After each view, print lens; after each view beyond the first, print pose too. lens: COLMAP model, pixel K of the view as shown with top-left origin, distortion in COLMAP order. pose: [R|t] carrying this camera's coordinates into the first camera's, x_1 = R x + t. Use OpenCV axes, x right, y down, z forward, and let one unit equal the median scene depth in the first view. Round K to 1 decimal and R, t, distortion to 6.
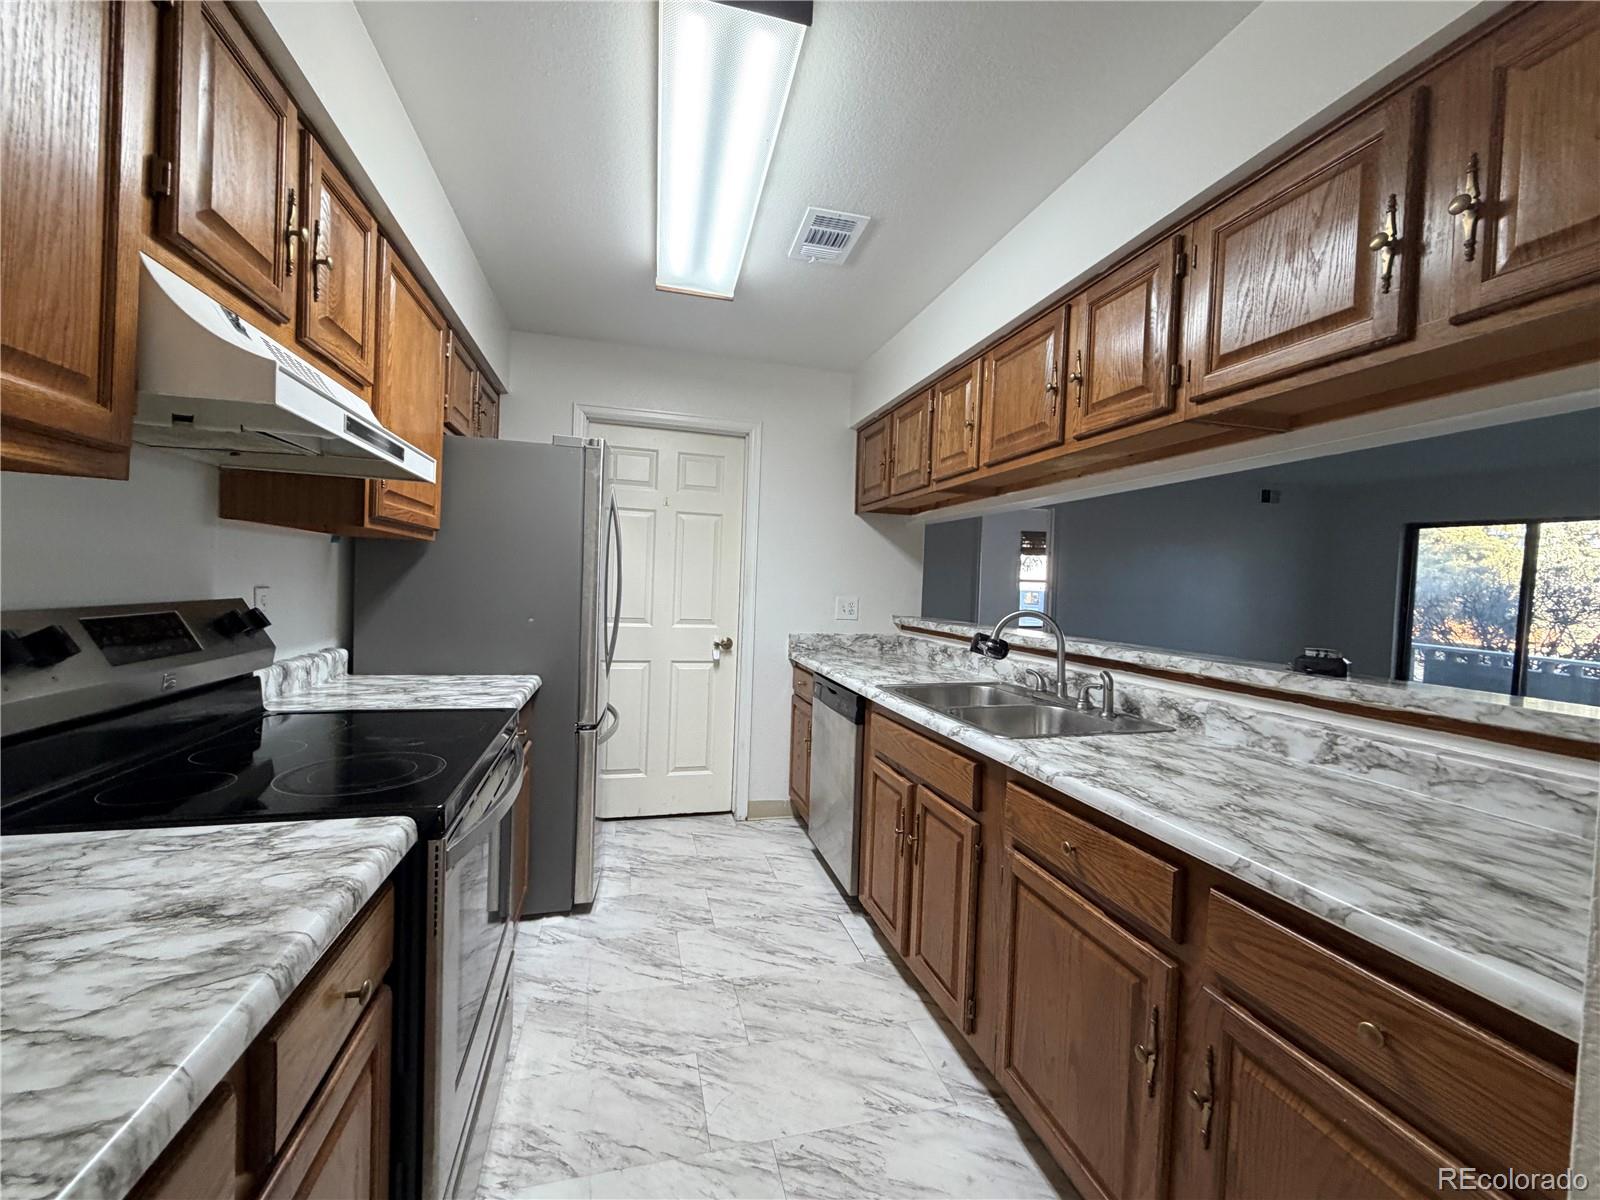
lens RADIAL K [[636.3, 0, 793.9], [0, 636.3, 600.3], [0, 0, 1]] dist [-0.001423, 0.000075]
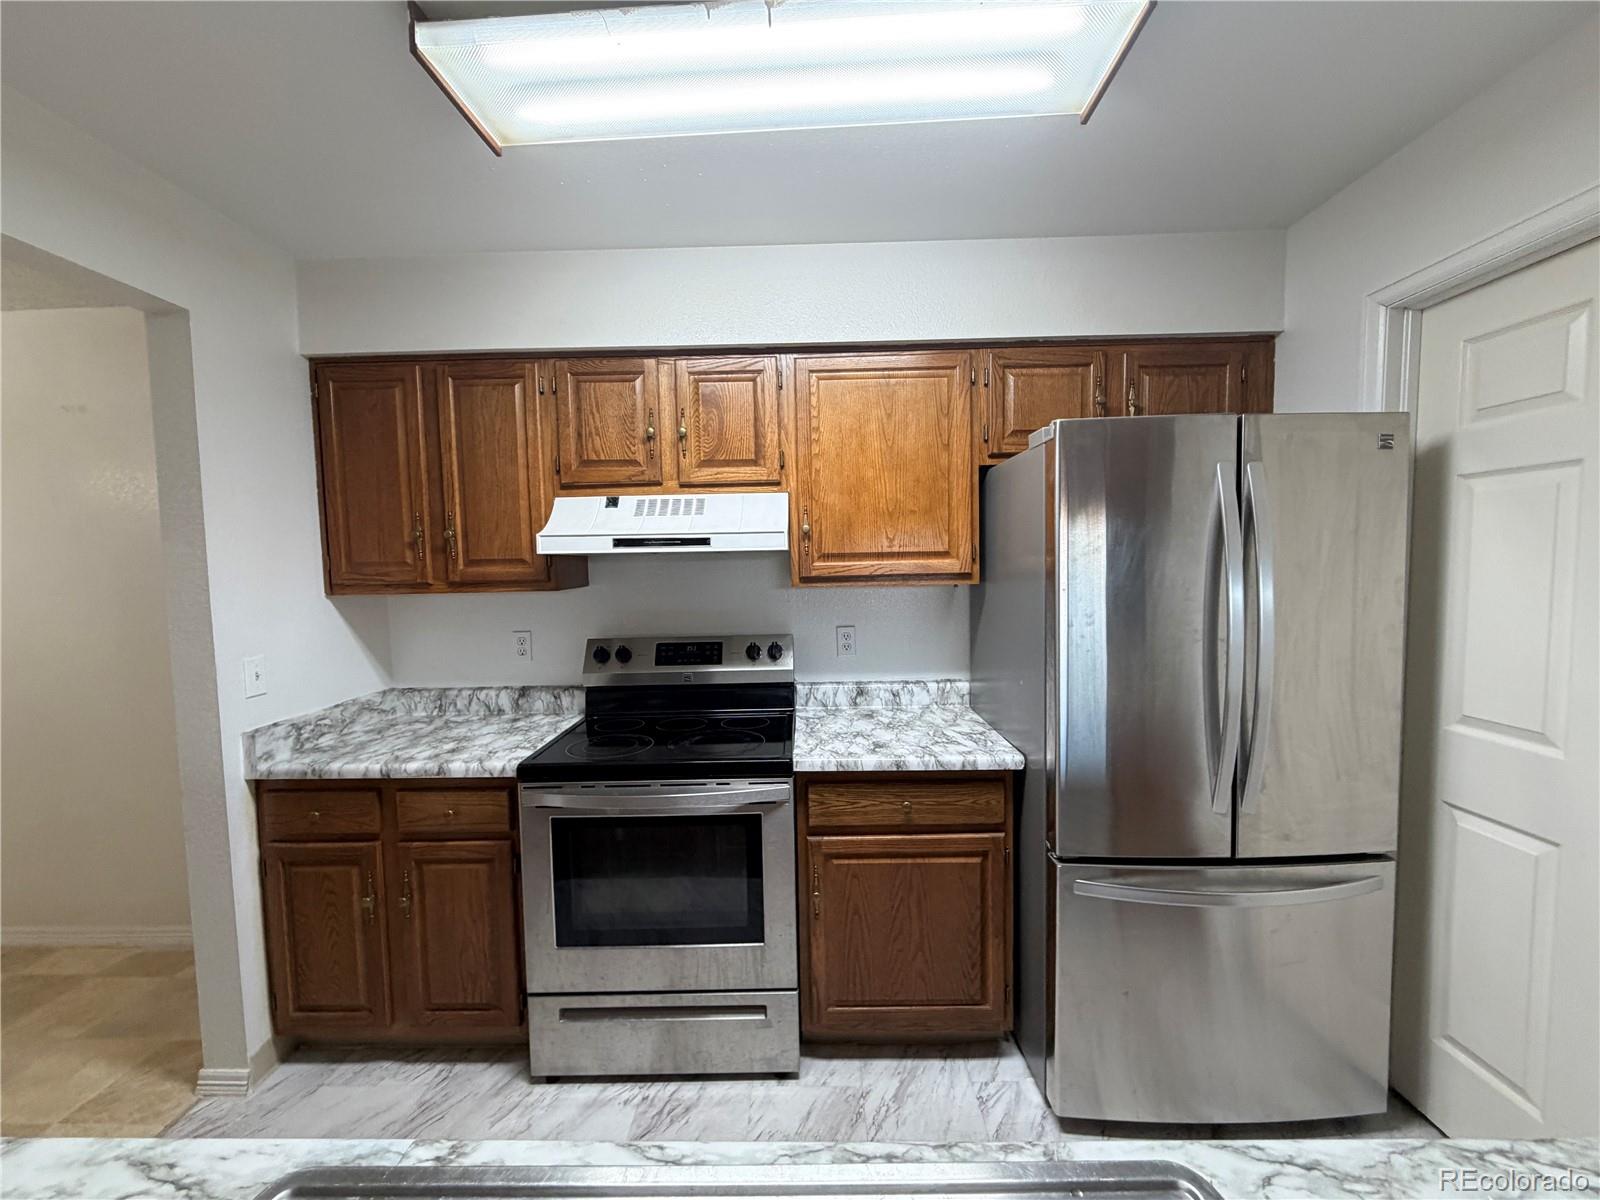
lens RADIAL K [[636.3, 0, 803.3], [0, 636.3, 601.1], [0, 0, 1]] dist [-0.001423, 0.000075]
pose [[-0.265492, 0.025700, -0.963770, 0.628404], [-0.016613, 0.999374, 0.031226, -0.137781], [0.963970, 0.024302, -0.264899, 1.476115]]
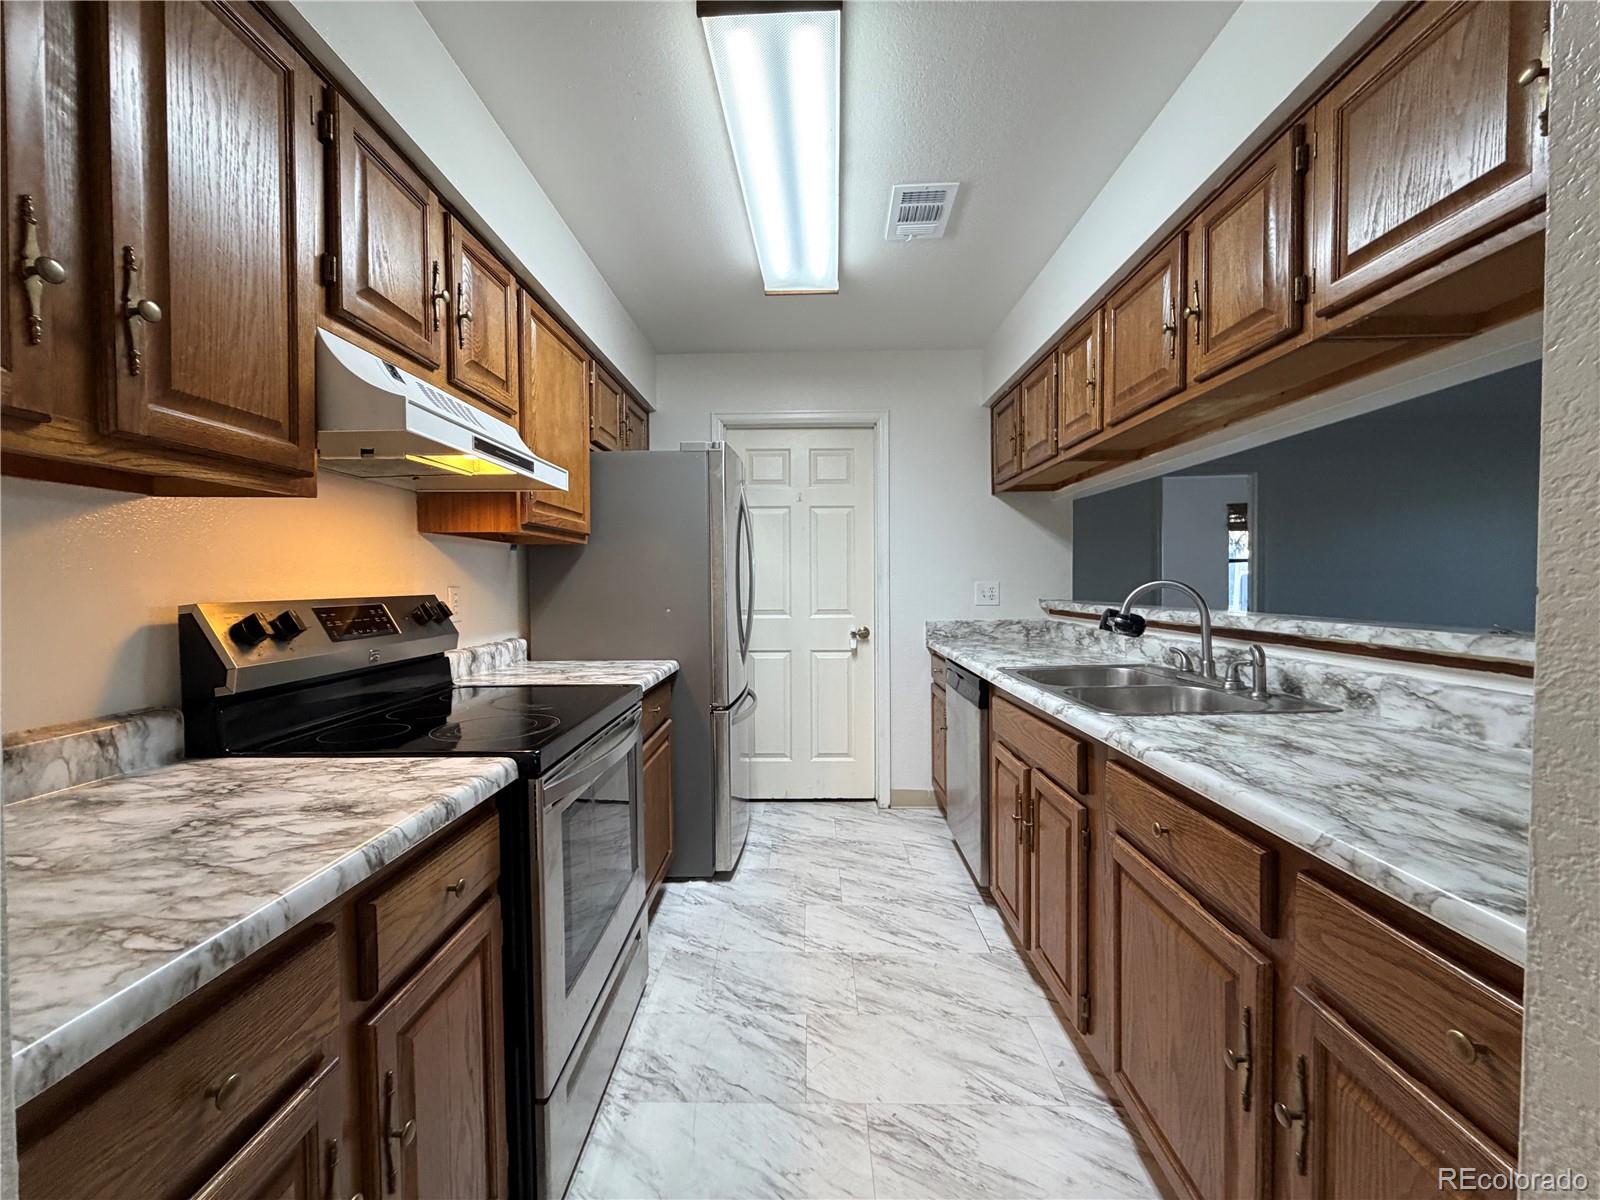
lens RADIAL K [[636.3, 0, 794.3], [0, 636.3, 600.4], [0, 0, 1]] dist [-0.001423, 0.000075]
pose [[0.960131, -0.036759, -0.277122, 0.165715], [0.036652, 0.999313, -0.005568, 0.042249], [0.277136, -0.004811, 0.960819, -0.009137]]
